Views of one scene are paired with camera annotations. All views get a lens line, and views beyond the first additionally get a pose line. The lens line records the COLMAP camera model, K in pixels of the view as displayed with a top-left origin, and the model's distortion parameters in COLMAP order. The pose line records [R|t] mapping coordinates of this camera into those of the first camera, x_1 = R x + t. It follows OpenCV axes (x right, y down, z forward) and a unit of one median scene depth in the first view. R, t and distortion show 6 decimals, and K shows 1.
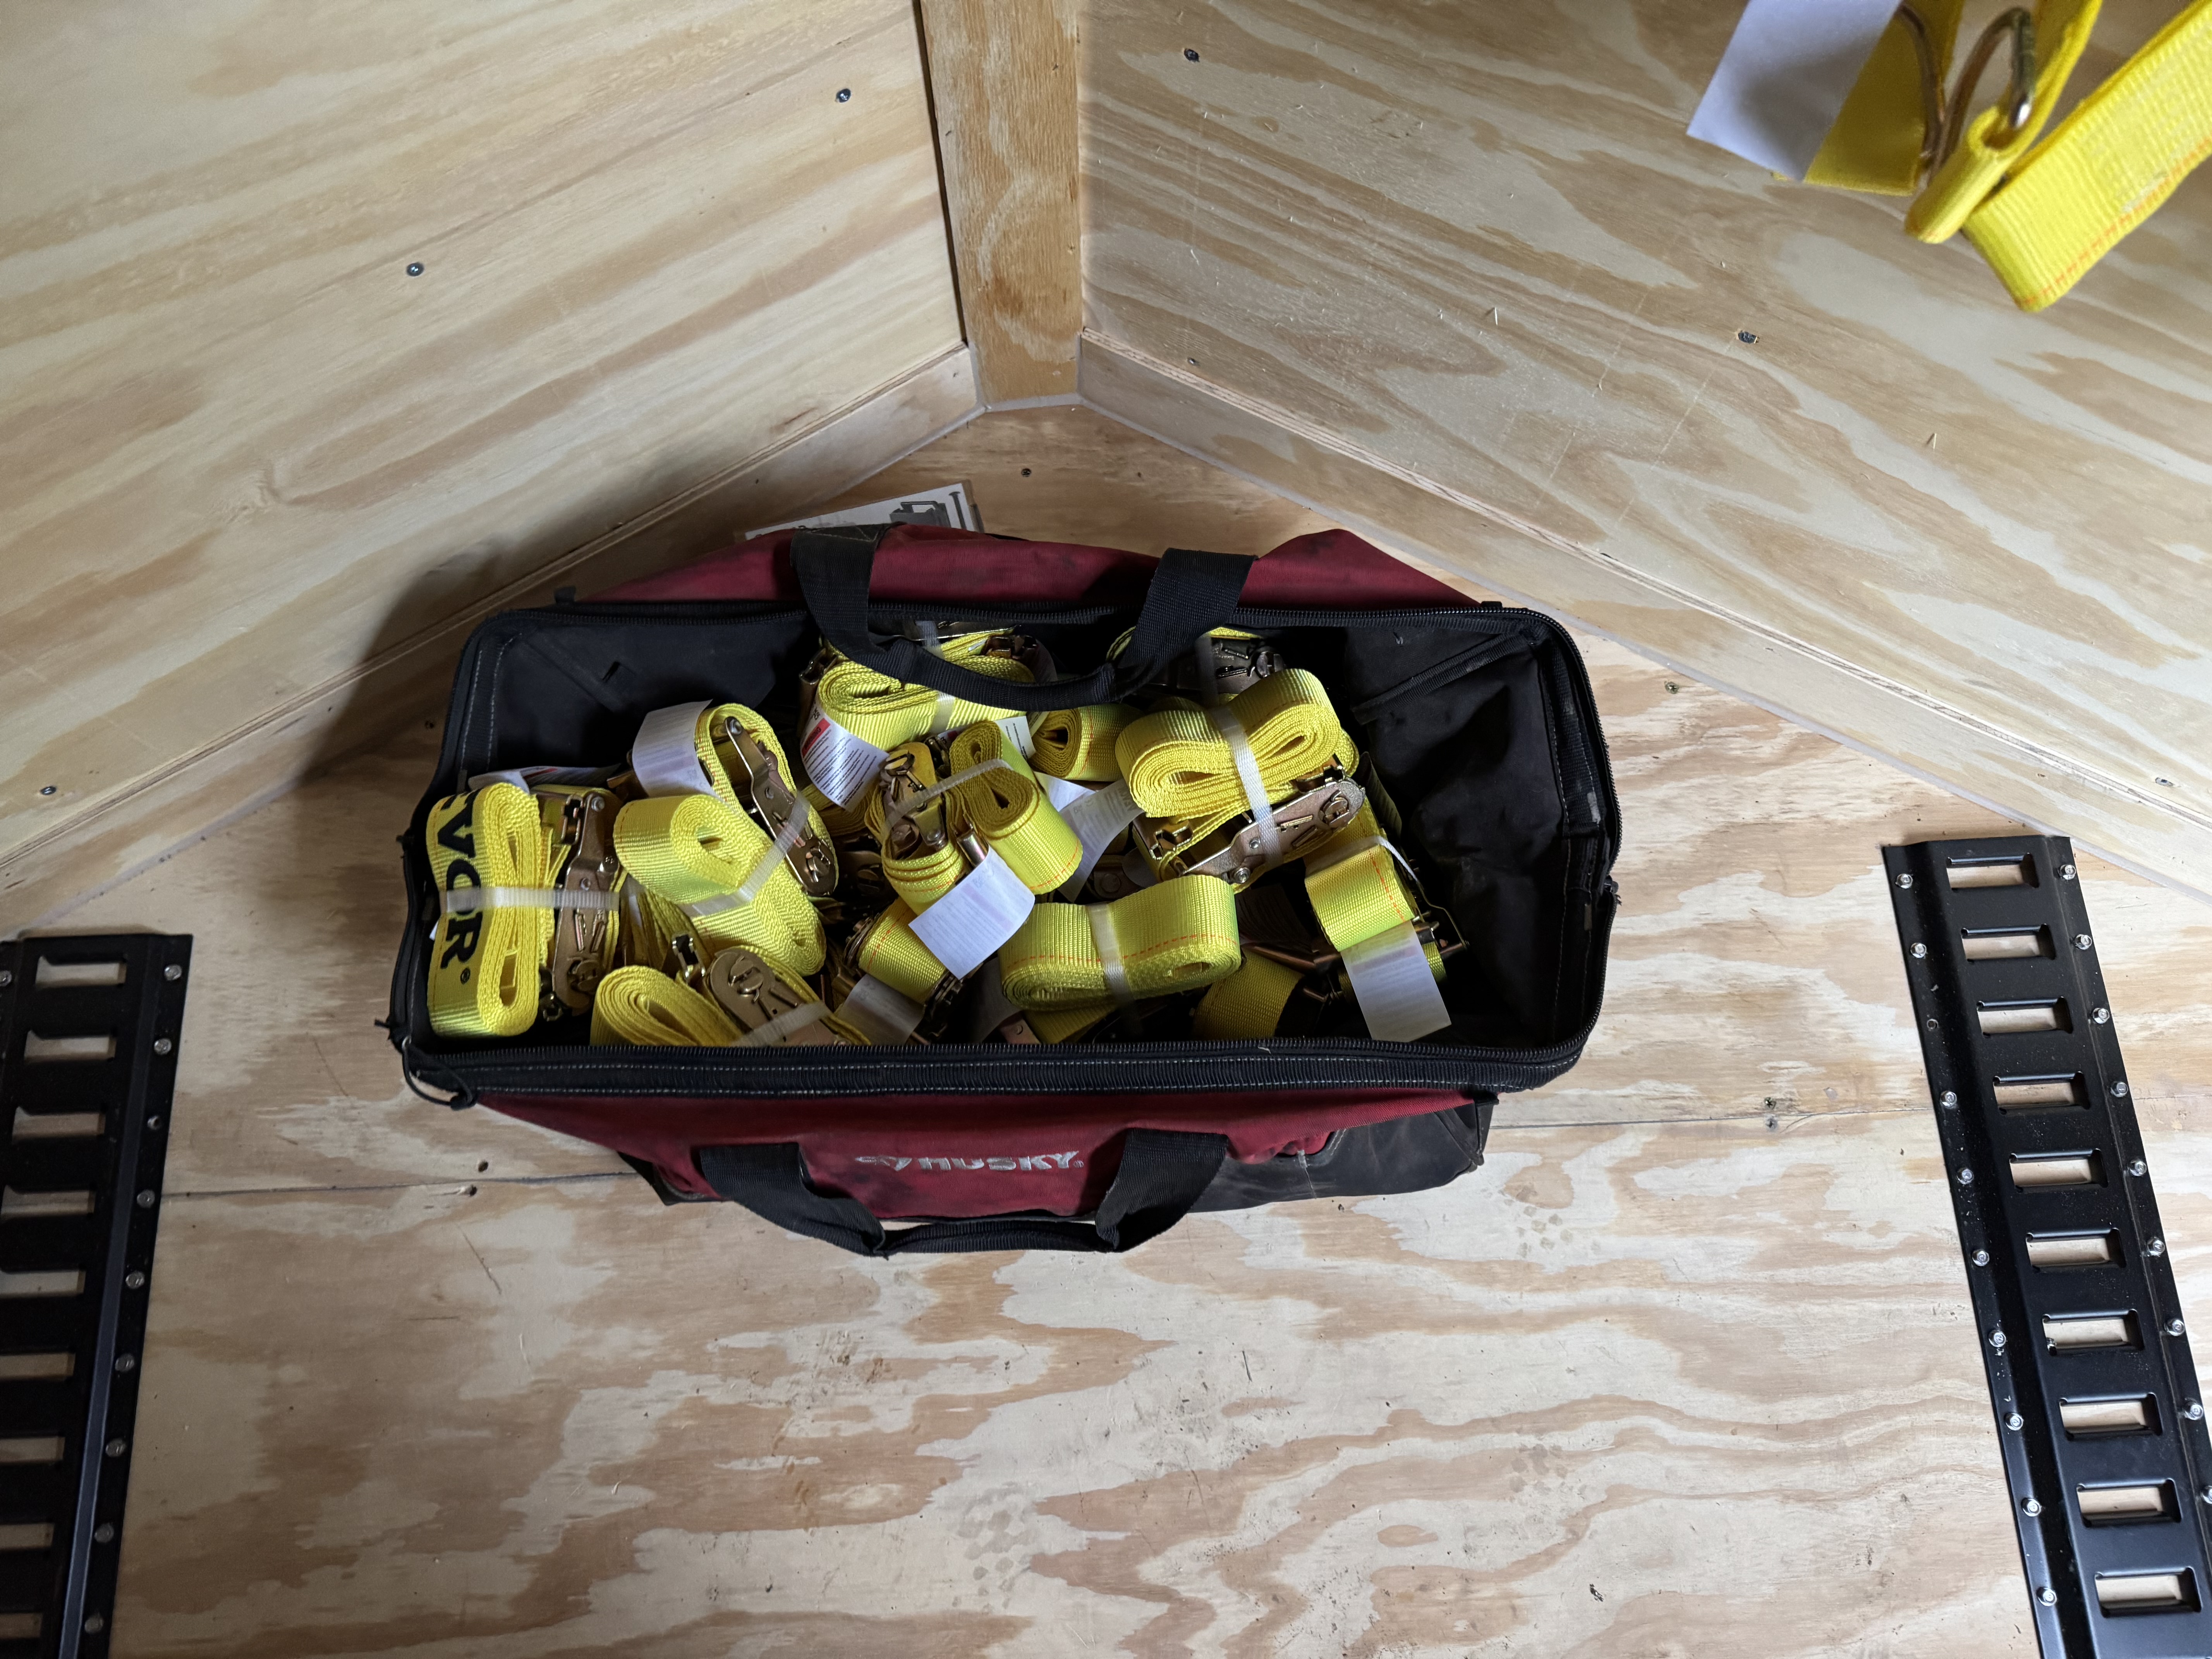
lens RADIAL K [[1561.6, 0, 1107.9], [0, 1561.6, 828.5], [0, 0, 1]] dist [-0.008286, -0.002215]
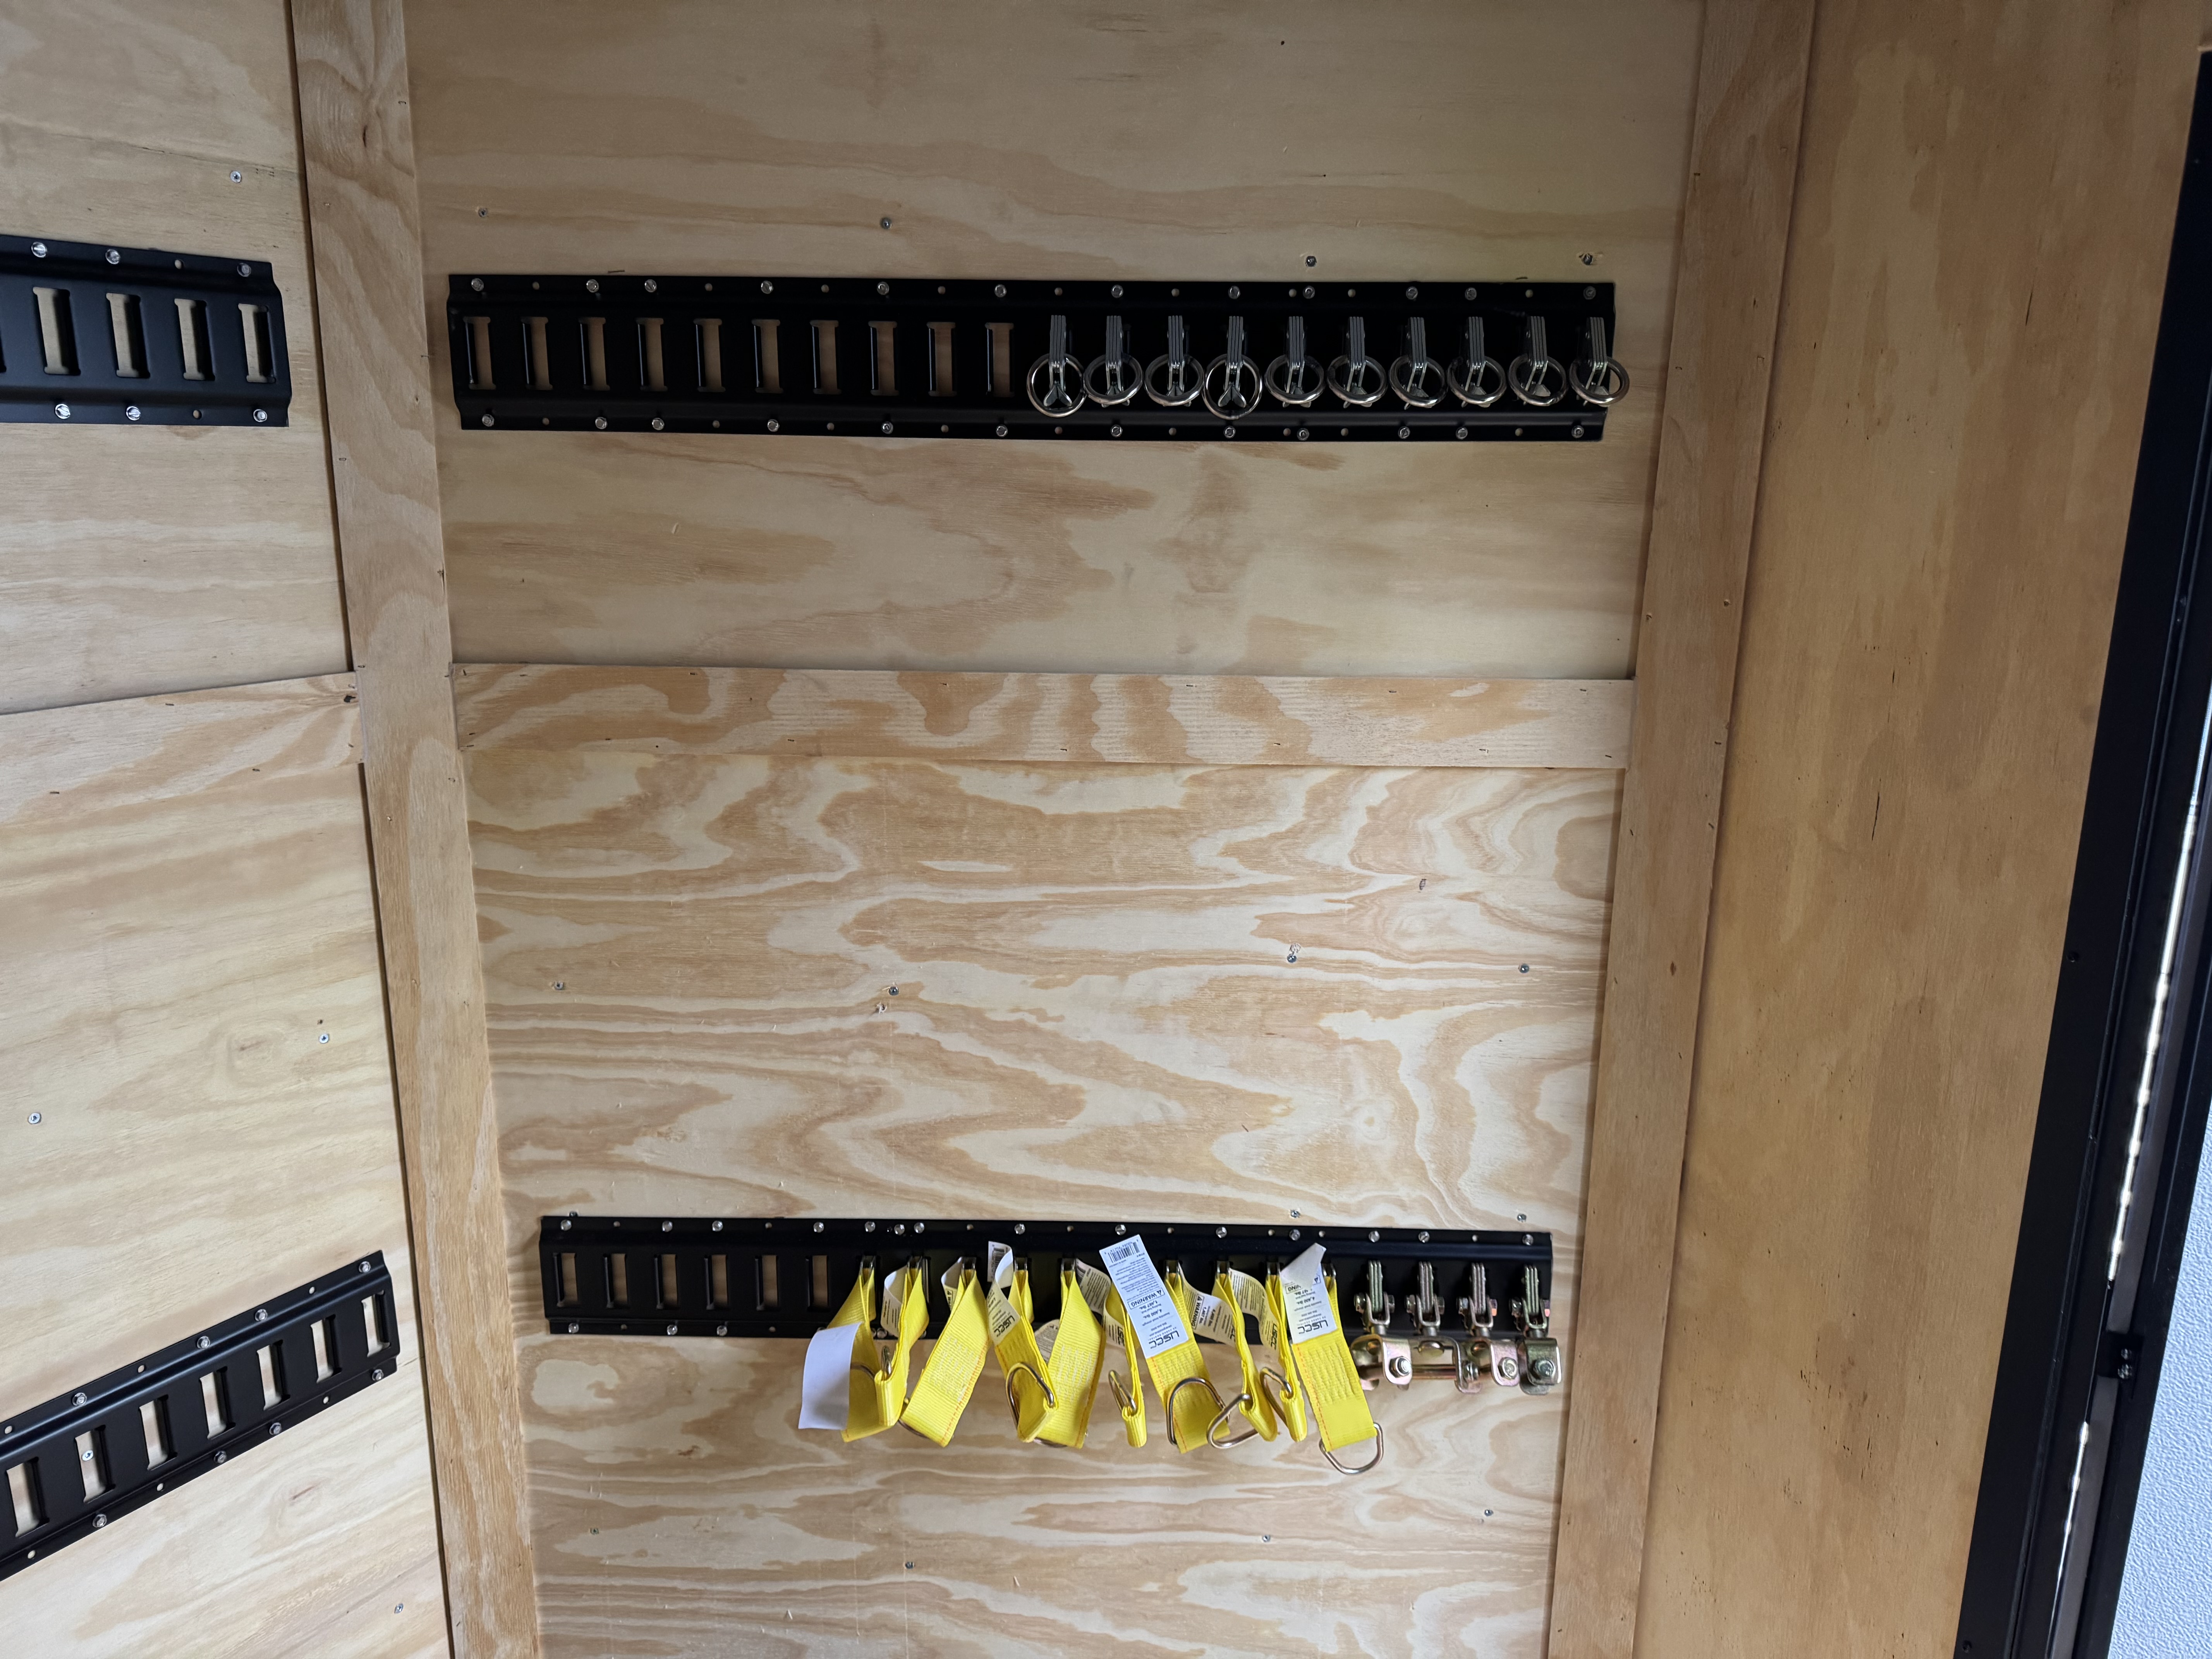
lens RADIAL K [[1561.6, 0, 1105.2], [0, 1561.6, 829.3], [0, 0, 1]] dist [-0.008286, -0.002215]
pose [[0.896545, -0.091324, 0.433436, -0.134558], [0.421589, 0.476148, -0.771716, 0.838727], [-0.135904, 0.874610, 0.465389, -0.744563]]
